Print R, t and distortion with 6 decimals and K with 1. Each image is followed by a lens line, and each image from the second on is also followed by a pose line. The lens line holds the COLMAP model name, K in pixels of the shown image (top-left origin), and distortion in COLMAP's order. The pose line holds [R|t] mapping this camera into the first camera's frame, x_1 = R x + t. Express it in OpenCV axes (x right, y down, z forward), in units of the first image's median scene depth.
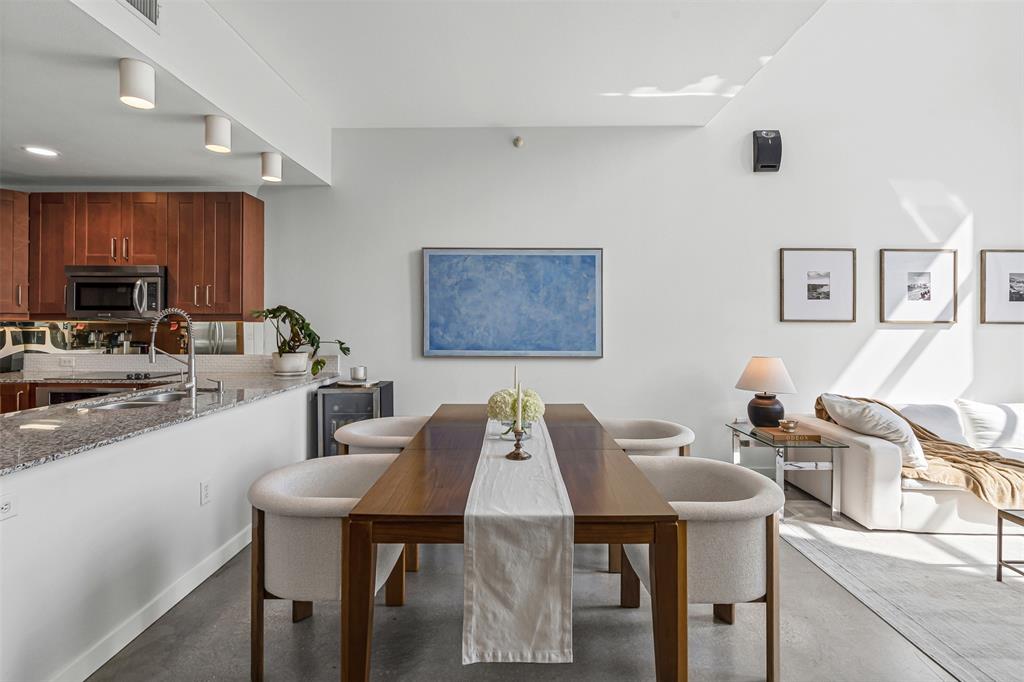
lens RADIAL K [[487.8, 0, 506.6], [0, 487.8, 319.3], [0, 0, 1]] dist [-0.000014, 0.000571]
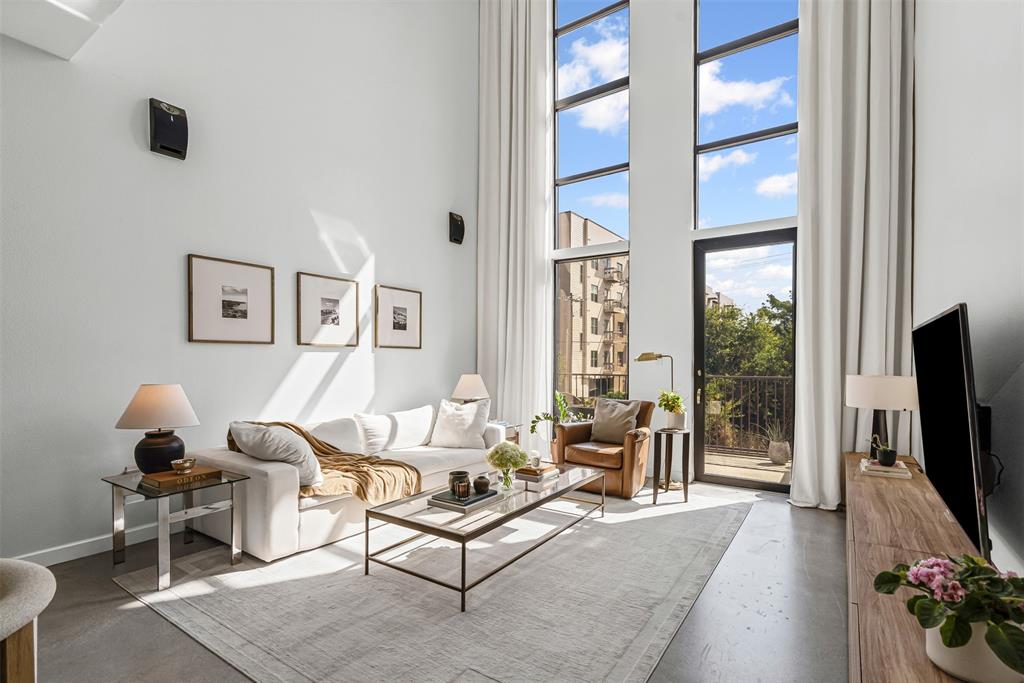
lens RADIAL K [[486.7, 0, 504.8], [0, 486.7, 366.7], [0, 0, 1]] dist [-0.002365, 0.000040]
pose [[0.559170, -0.018867, 0.828839, 0.172492], [-0.003276, 0.999683, 0.024966, 0.024817], [-0.829047, -0.016675, 0.558930, 0.084611]]
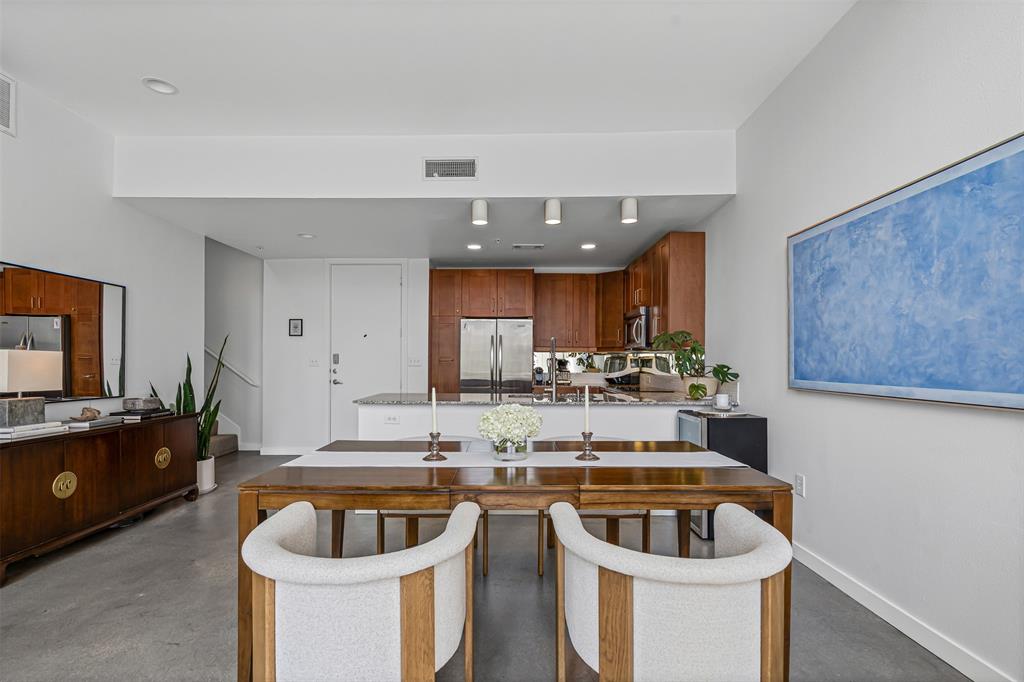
lens RADIAL K [[477.5, 0, 507.0], [0, 477.5, 357.3], [0, 0, 1]] dist [-0.000639, 0.000373]
pose [[0.006859, -0.013562, -0.999885, 0.530026], [0.005512, 0.999893, -0.013524, 0.037976], [0.999961, -0.005419, 0.006933, 0.581383]]
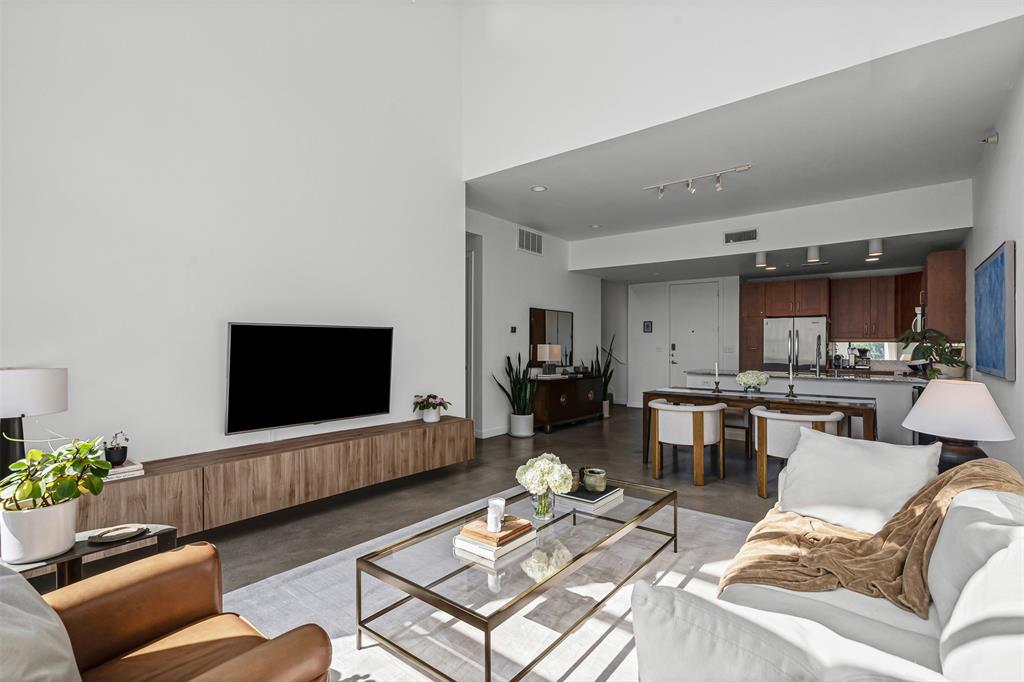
lens RADIAL K [[484.9, 0, 515.0], [0, 484.9, 340.7], [0, 0, 1]] dist [0.001068, 0.007862]
pose [[-0.605189, -0.015636, -0.795928, 1.306762], [-0.003202, 0.999847, -0.017207, 0.031770], [0.796075, -0.007865, -0.605146, 0.847099]]
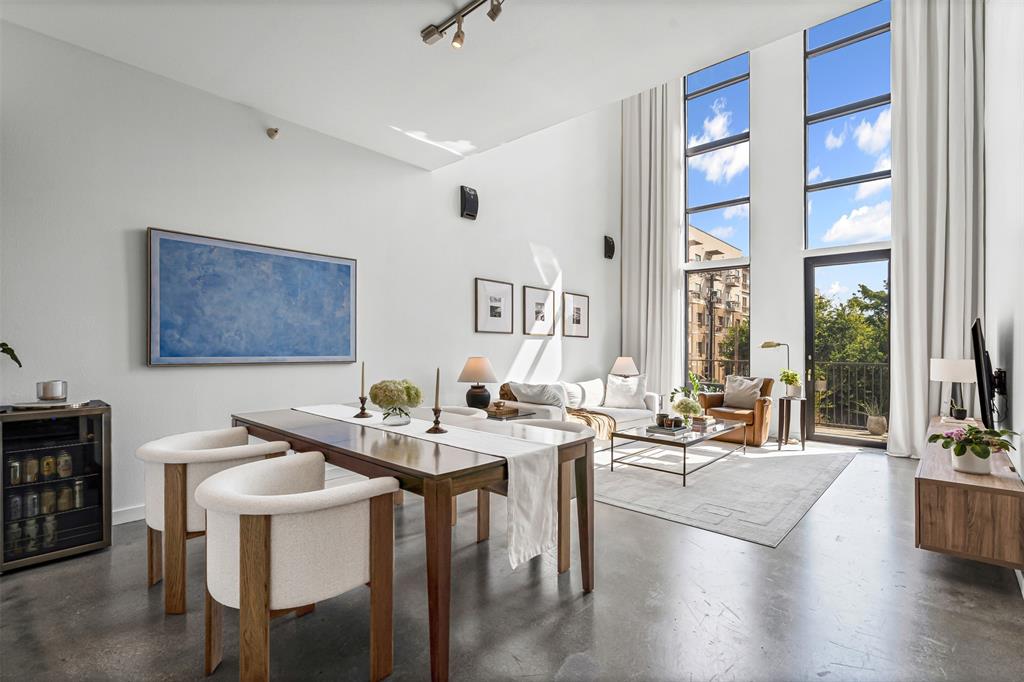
lens RADIAL K [[476.1, 0, 505.6], [0, 476.1, 346.0], [0, 0, 1]] dist [-0.003620, 0.000351]
pose [[0.671307, 0.003399, 0.741172, -0.356244], [-0.010886, 0.999927, 0.005274, 0.034455], [-0.741099, -0.011609, 0.671295, 0.055943]]
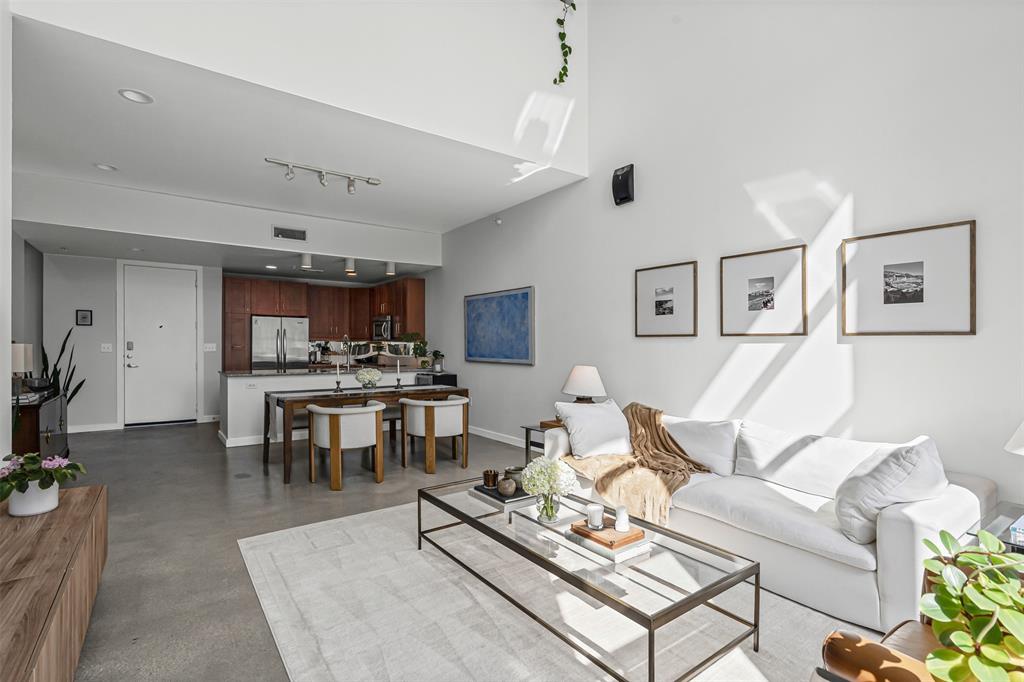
lens RADIAL K [[478.6, 0, 506.0], [0, 478.6, 345.1], [0, 0, 1]] dist [0.000128, 0.000300]
pose [[0.596174, -0.001543, -0.802854, 1.250942], [0.004590, 0.999988, 0.001486, 0.020229], [0.802842, -0.004570, 0.596174, 0.123895]]
